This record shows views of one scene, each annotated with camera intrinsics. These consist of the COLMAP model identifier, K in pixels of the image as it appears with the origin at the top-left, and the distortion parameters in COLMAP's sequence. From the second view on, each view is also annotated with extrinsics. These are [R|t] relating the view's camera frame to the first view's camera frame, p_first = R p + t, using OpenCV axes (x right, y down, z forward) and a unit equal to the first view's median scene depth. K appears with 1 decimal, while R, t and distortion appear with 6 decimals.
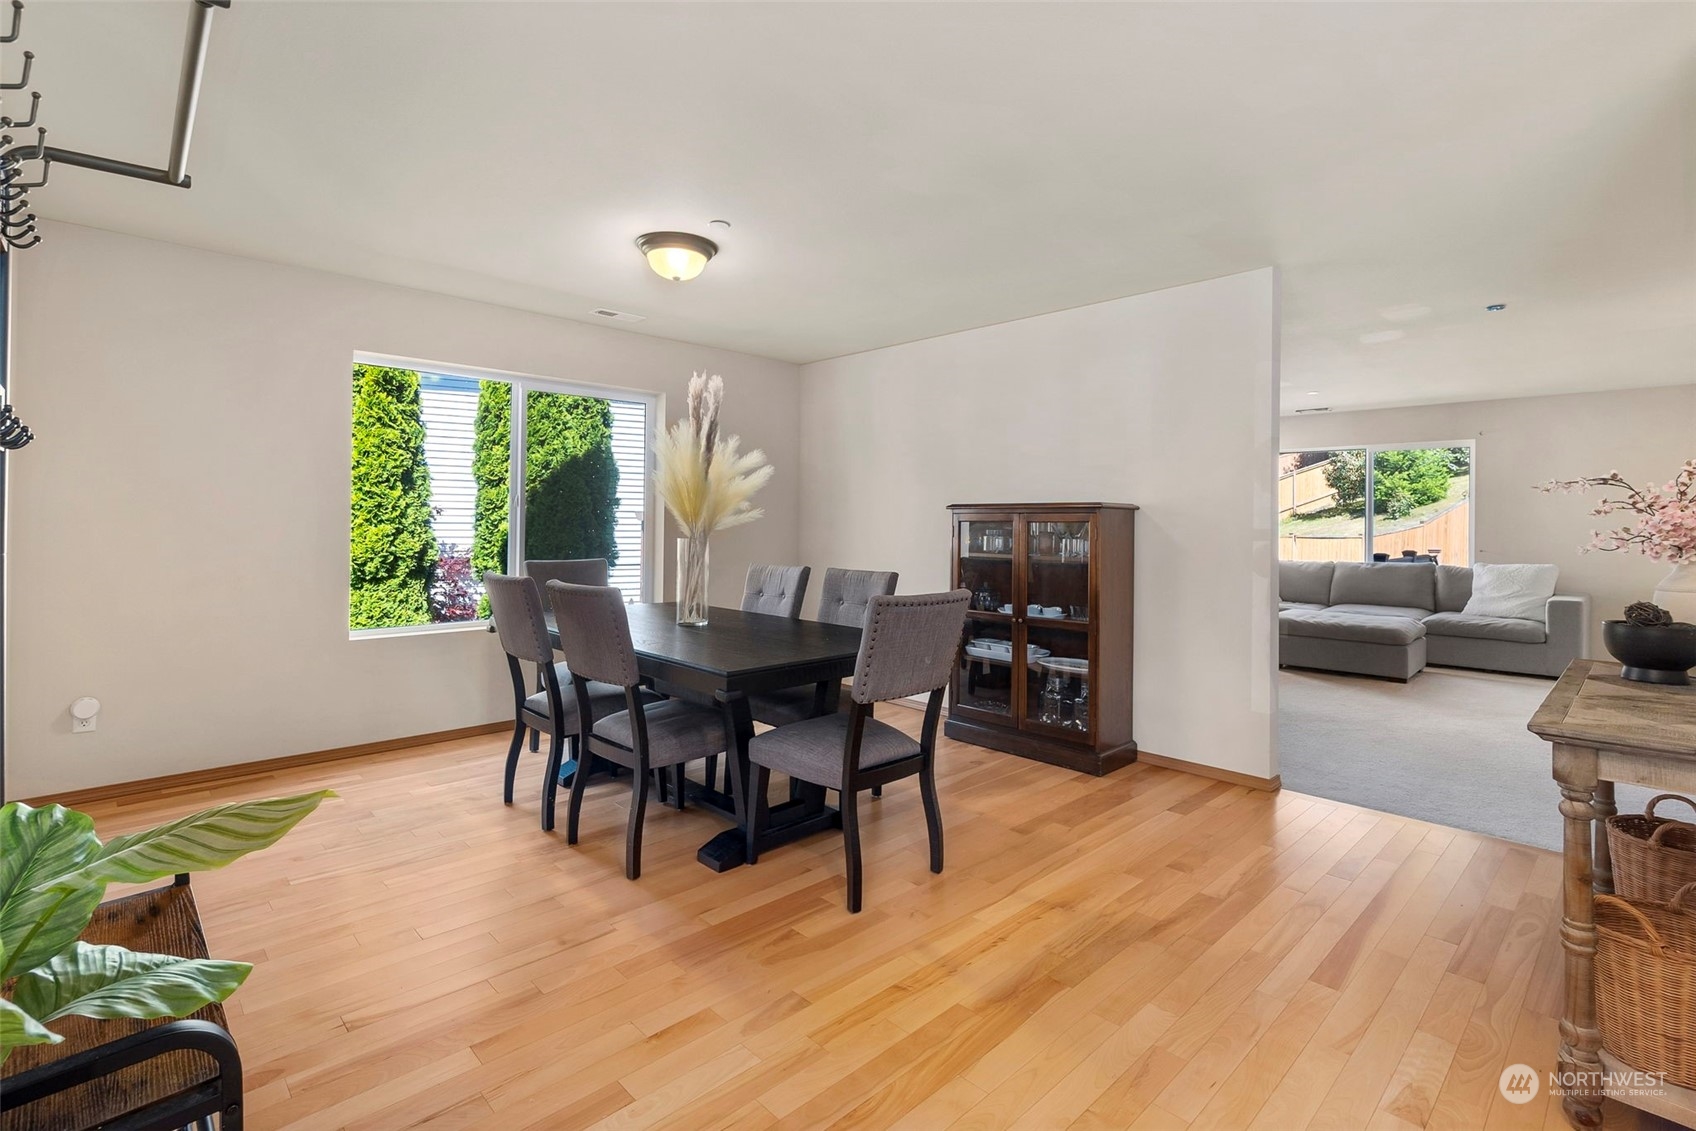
lens RADIAL K [[796.5, 0, 843.3], [0, 796.5, 547.6], [0, 0, 1]] dist [-0.002558, -0.000172]
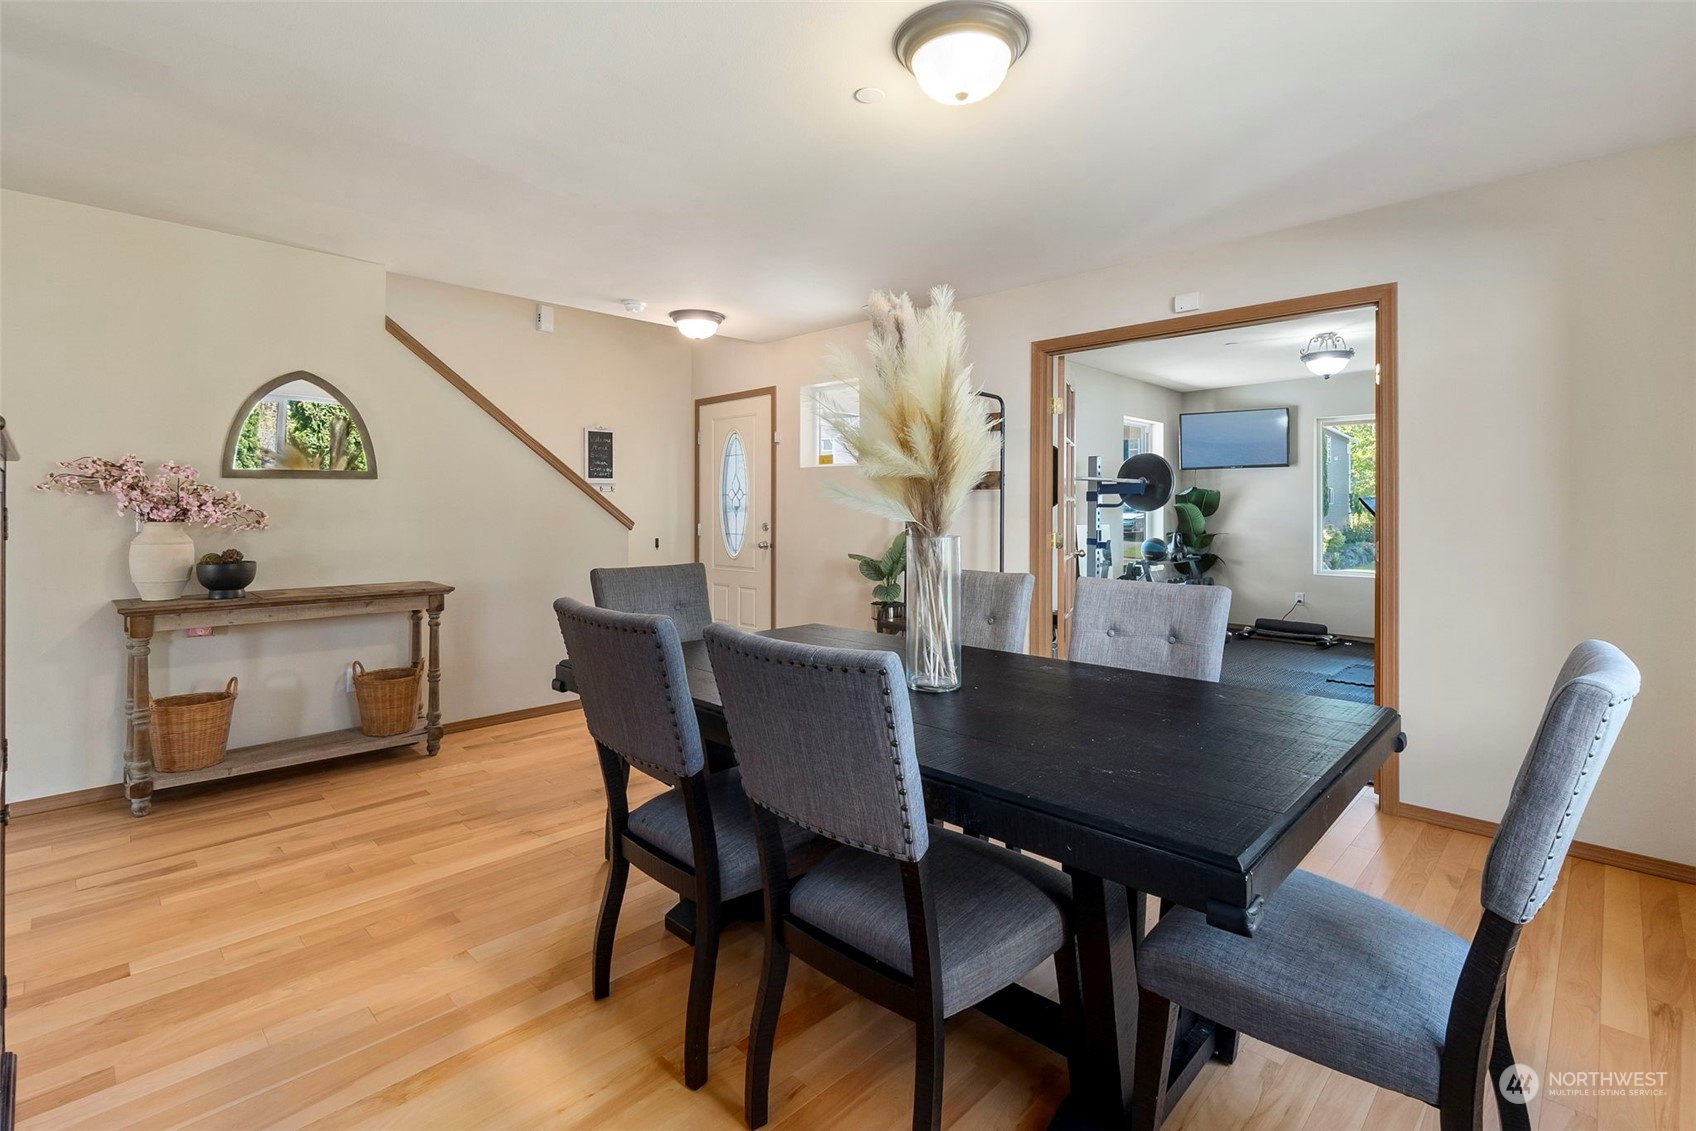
lens RADIAL K [[787.1, 0, 851.1], [0, 787.1, 519.2], [0, 0, 1]] dist [-0.002296, -0.000169]
pose [[-0.999416, -0.001695, -0.034120, -0.132945], [-0.003029, 0.999231, 0.039092, -0.034268], [0.034028, 0.039173, -0.998653, 2.046943]]
